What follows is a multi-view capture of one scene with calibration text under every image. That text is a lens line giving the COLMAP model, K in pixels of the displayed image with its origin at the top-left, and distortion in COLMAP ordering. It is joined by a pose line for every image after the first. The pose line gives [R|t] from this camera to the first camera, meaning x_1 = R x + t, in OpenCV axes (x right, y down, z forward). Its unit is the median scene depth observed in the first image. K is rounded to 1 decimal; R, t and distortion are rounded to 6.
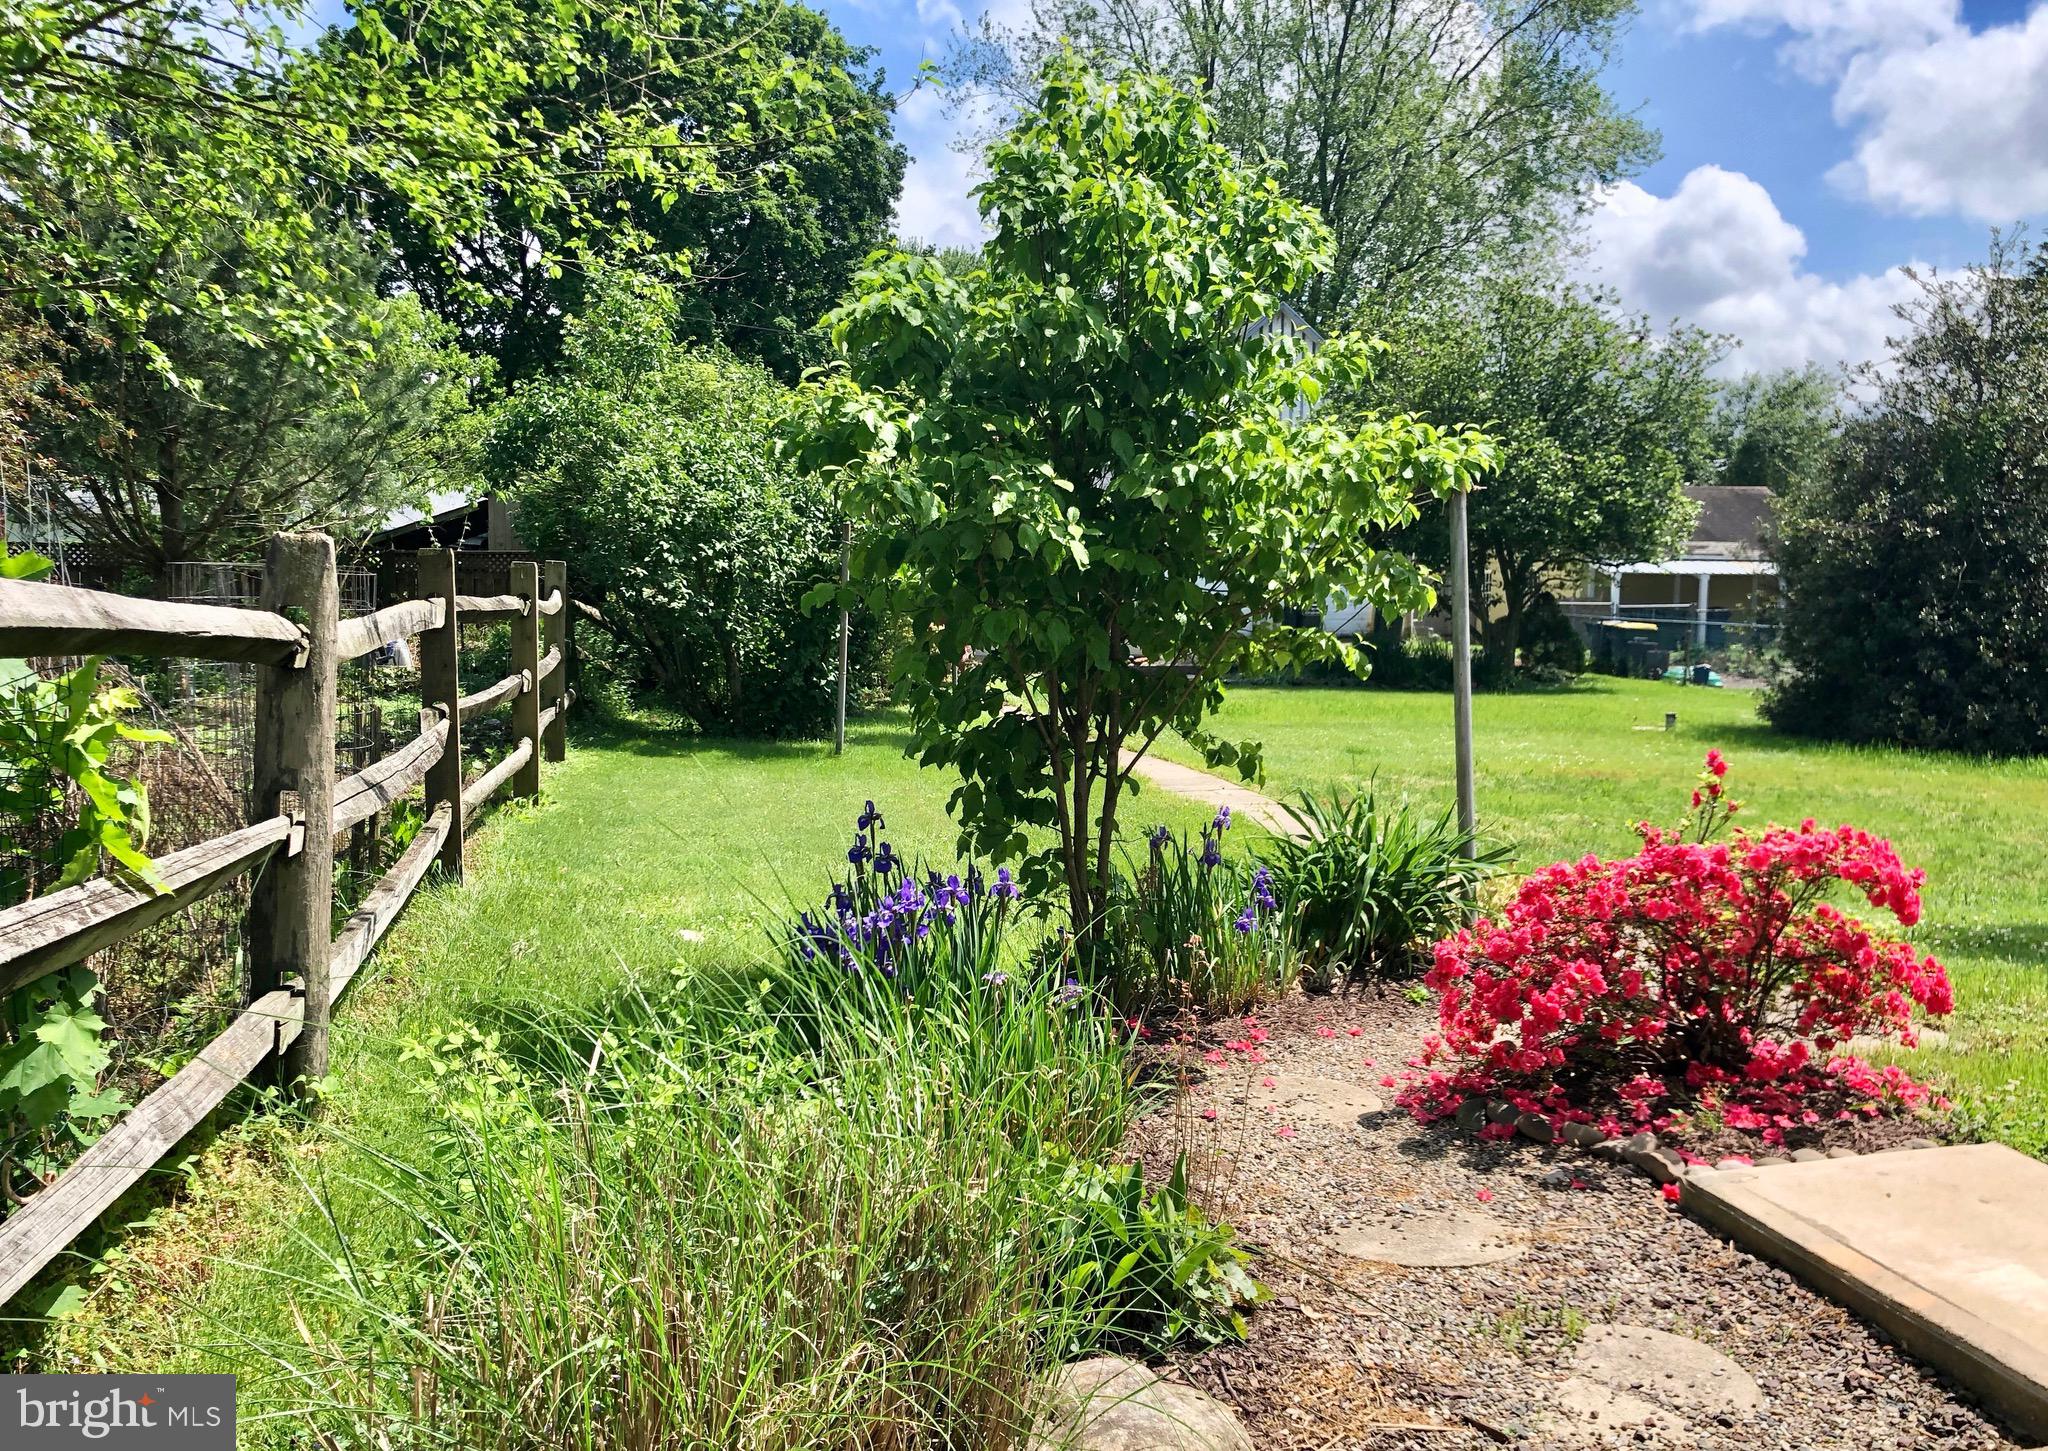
lens RADIAL K [[1824.3, 0, 1024.0], [0, 1824.3, 725.5], [0, 0, 1]] dist [0.432842, -0.000089]
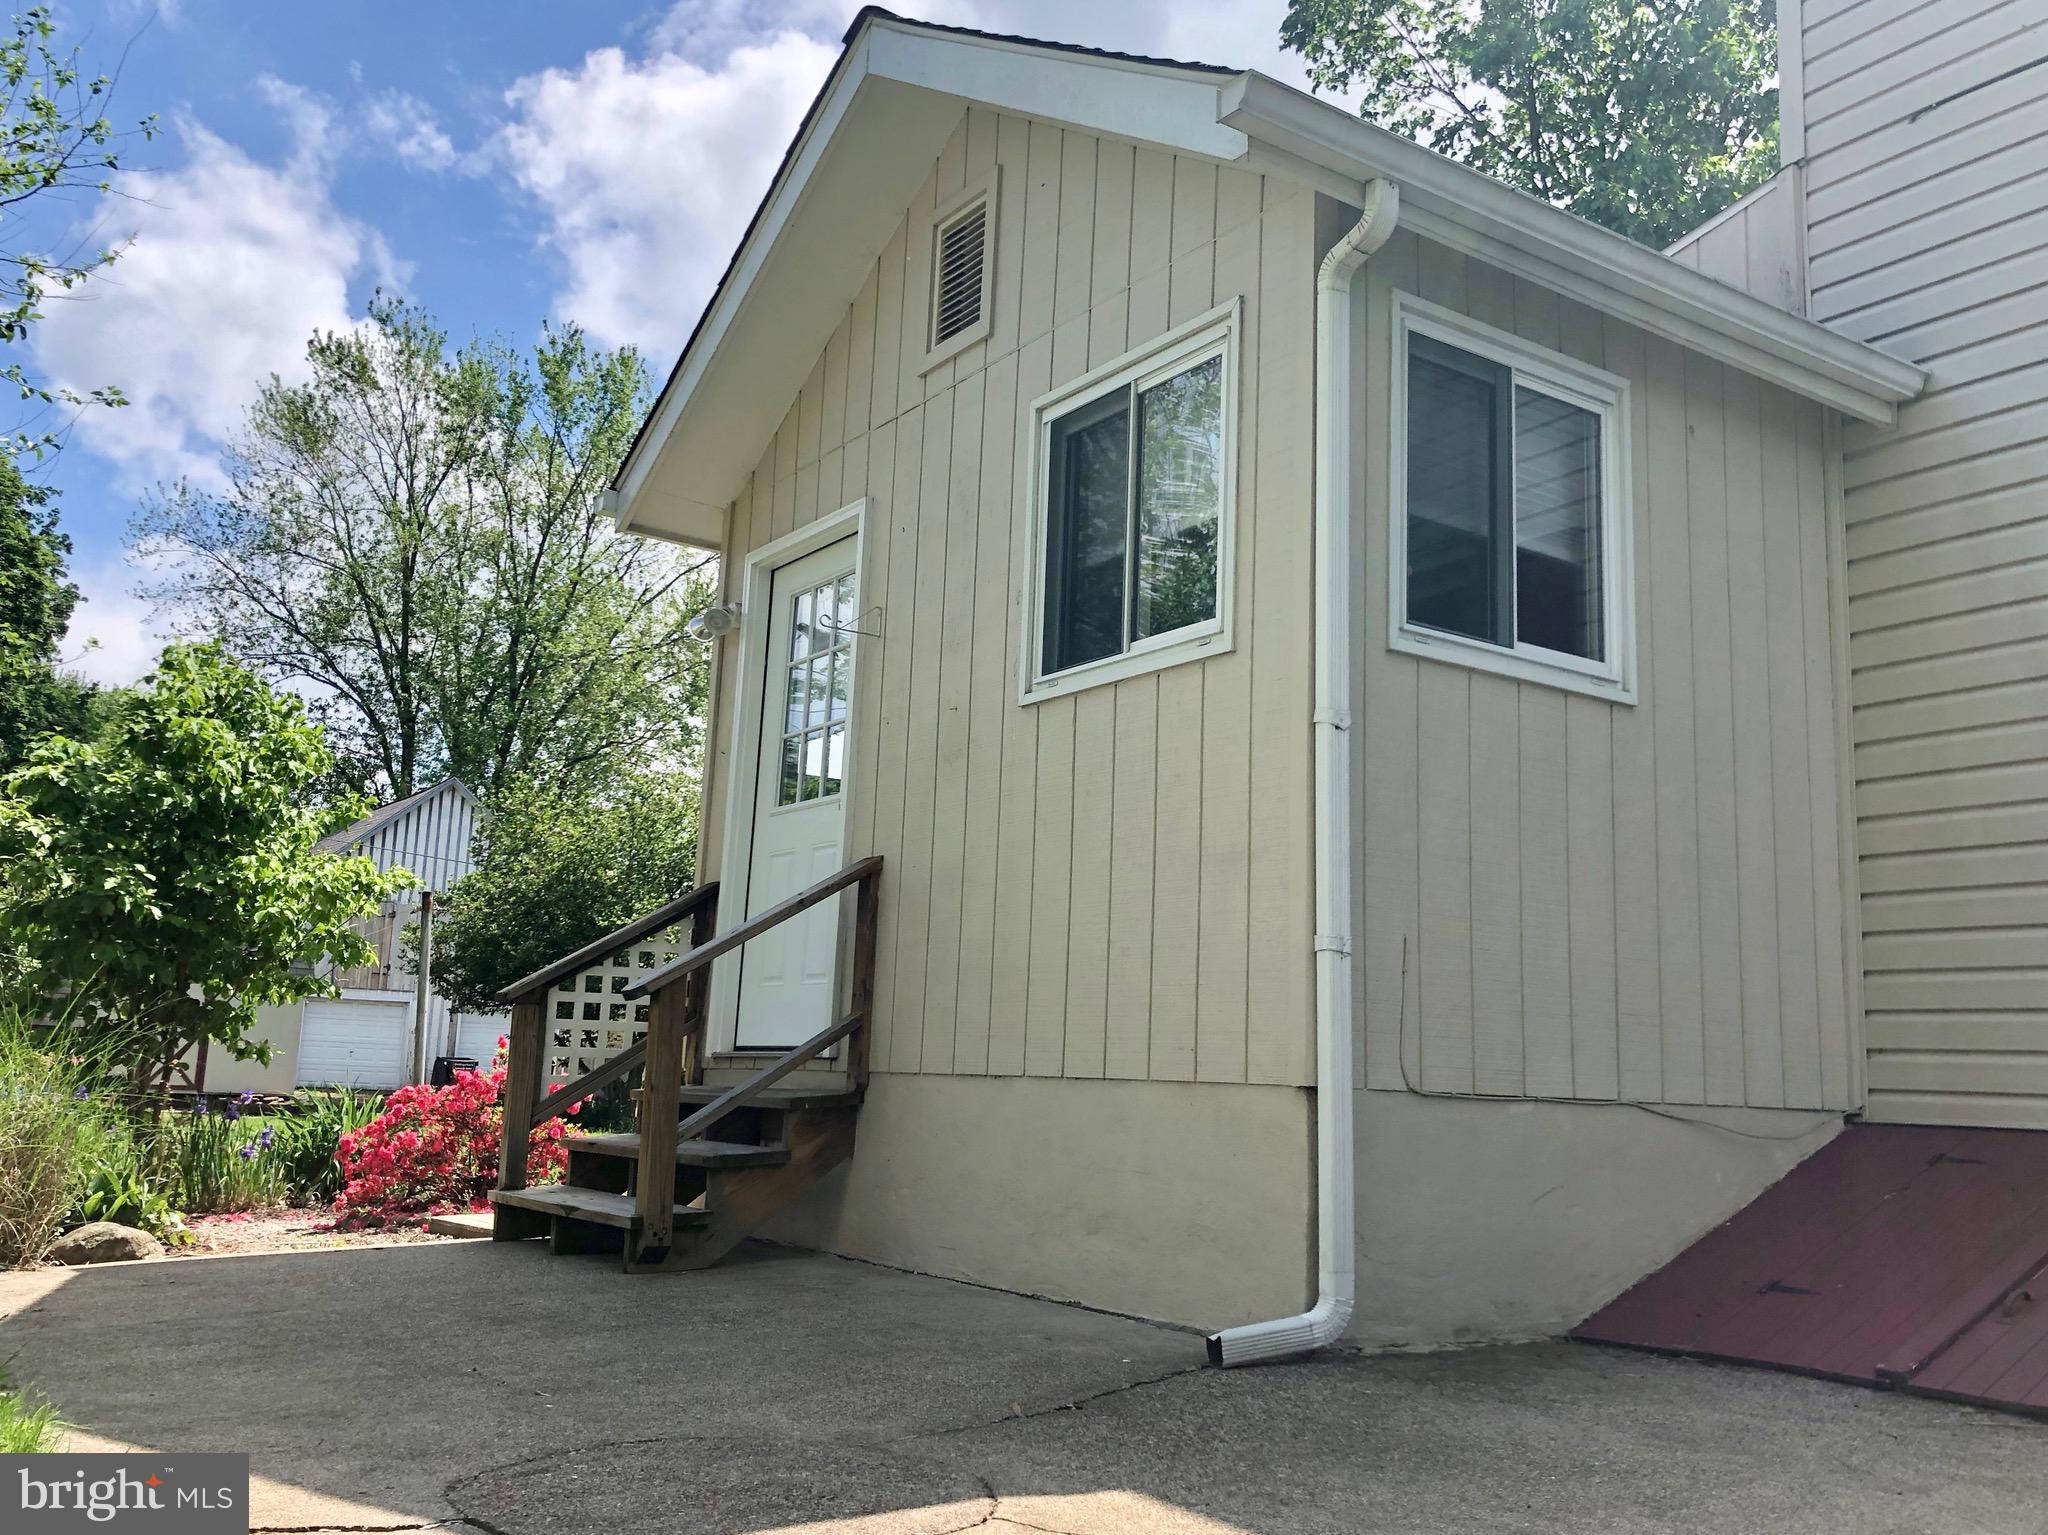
lens RADIAL K [[1843.3, 0, 1024.0], [0, 1843.3, 767.5], [0, 0, 1]] dist [0.010885, 0.005533]
pose [[0.908568, 0.092954, 0.407264, 0.048680], [0.002933, 0.973485, -0.228731, 0.168144], [-0.417727, 0.209012, 0.884205, -0.902953]]
